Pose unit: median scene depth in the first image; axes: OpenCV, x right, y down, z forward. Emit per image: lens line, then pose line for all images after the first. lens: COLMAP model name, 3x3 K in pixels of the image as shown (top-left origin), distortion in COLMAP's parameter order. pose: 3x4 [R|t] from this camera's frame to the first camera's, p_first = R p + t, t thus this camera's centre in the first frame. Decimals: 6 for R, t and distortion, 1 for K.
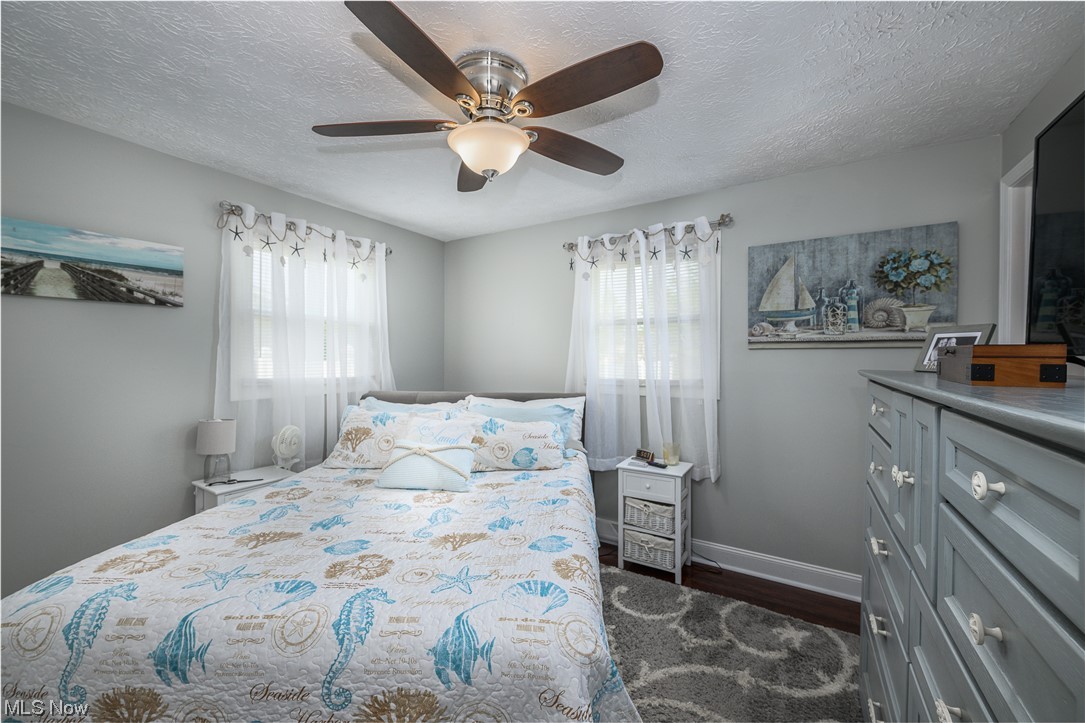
lens RADIAL K [[429.1, 0, 535.6], [0, 429.1, 362.9], [0, 0, 1]] dist [-0.000305, -0.000642]
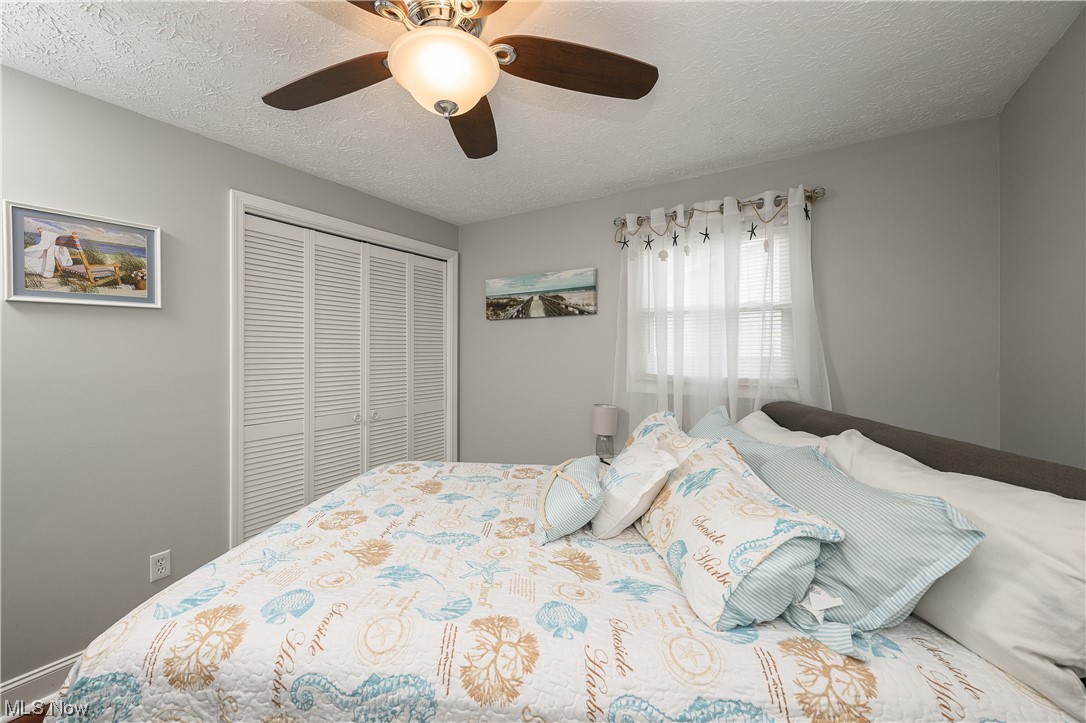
lens RADIAL K [[429.5, 0, 538.8], [0, 429.5, 352.3], [0, 0, 1]] dist [-0.000305, -0.000642]
pose [[0.005749, 0.001742, -0.999982, 0.536808], [-0.012870, 0.999916, 0.001668, -0.017345], [0.999901, 0.012860, 0.005771, 0.969015]]
